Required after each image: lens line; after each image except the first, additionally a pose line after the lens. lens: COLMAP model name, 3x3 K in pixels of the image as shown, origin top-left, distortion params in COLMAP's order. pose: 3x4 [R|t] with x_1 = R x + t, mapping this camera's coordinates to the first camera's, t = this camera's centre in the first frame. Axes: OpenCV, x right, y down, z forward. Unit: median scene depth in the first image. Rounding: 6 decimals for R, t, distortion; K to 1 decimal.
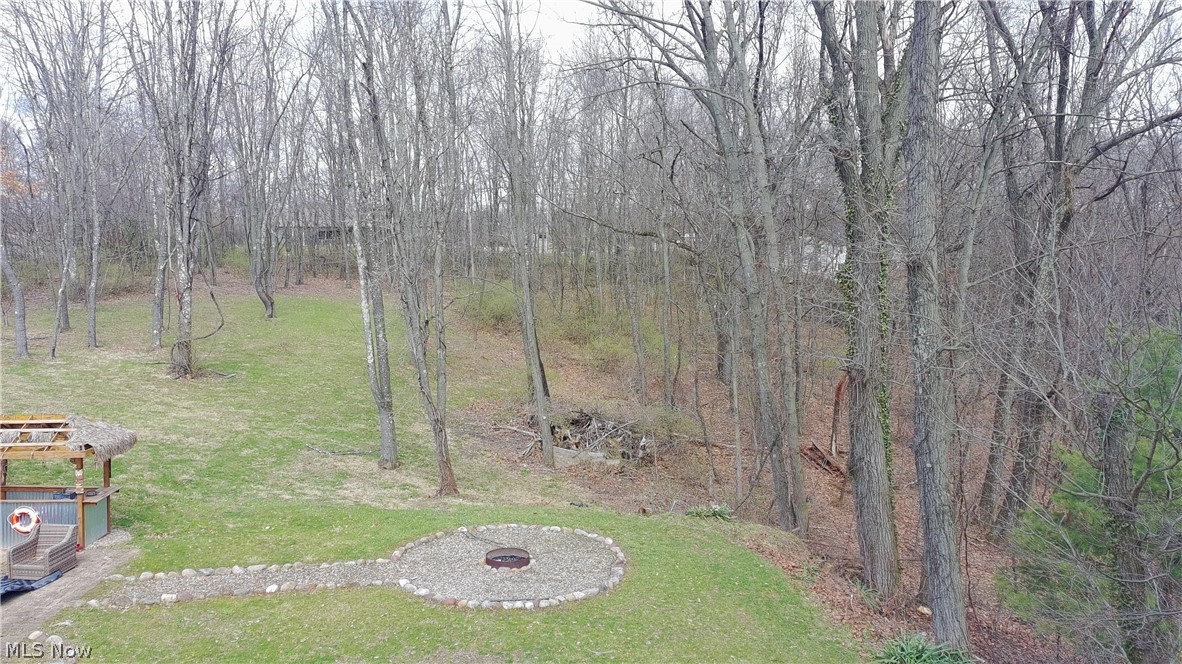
lens RADIAL K [[909.5, 0, 584.4], [0, 909.5, 332.8], [0, 0, 1]] dist [0.089672, -0.113798]
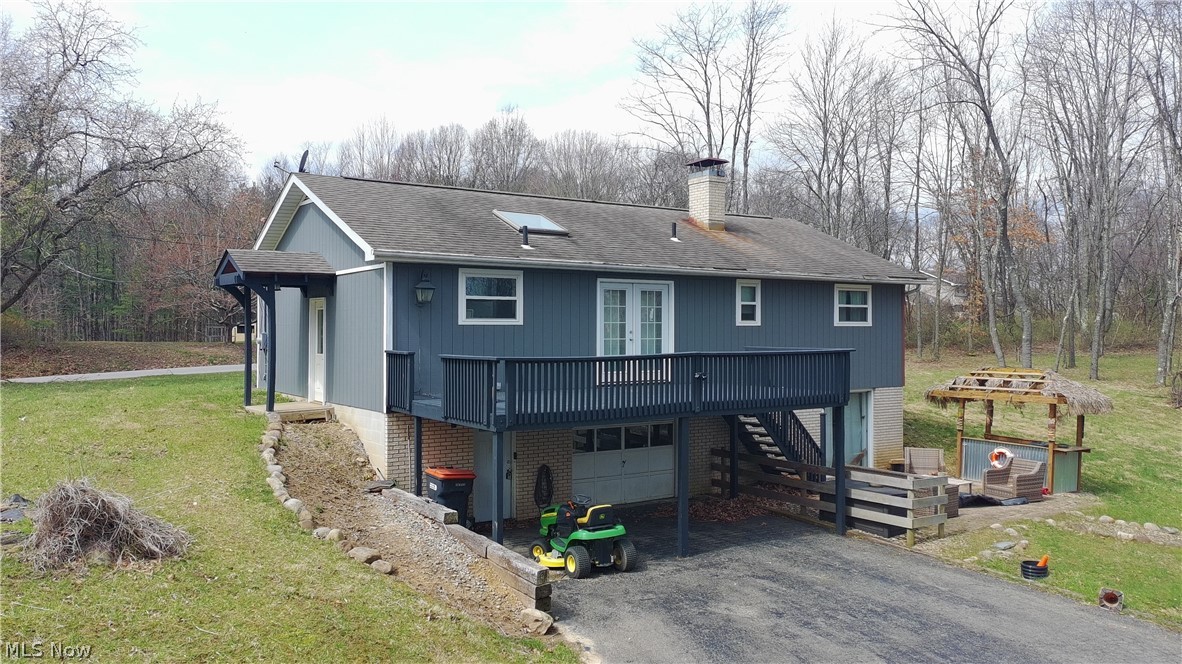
lens RADIAL K [[915.6, 0, 594.5], [0, 915.6, 328.6], [0, 0, 1]] dist [0.091426, -0.106877]
pose [[0.539091, 0.003153, -0.842242, 0.068924], [-0.097995, 0.993436, -0.059005, 0.143520], [0.836528, 0.114344, 0.535861, -0.031271]]
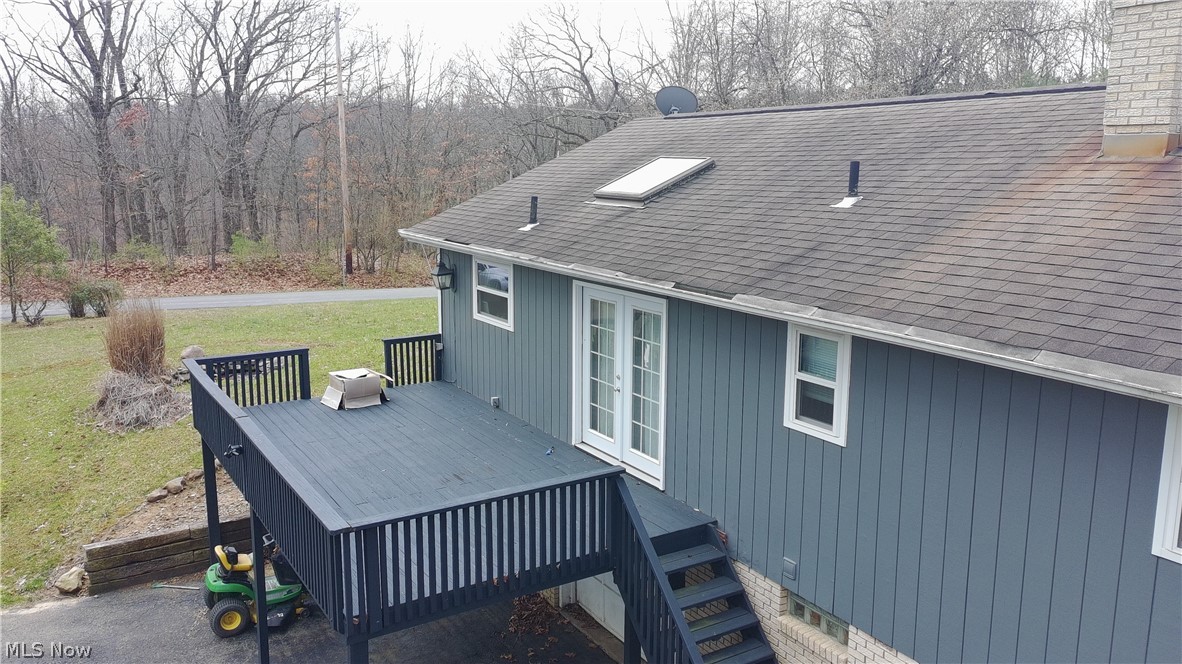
lens RADIAL K [[909.5, 0, 584.4], [0, 909.5, 332.8], [0, 0, 1]] dist [0.089672, -0.113798]
pose [[-0.868124, 0.089928, -0.488133, -0.390688], [-0.057384, 0.958671, 0.278670, -0.071763], [0.493019, 0.269931, -0.827085, 0.870460]]
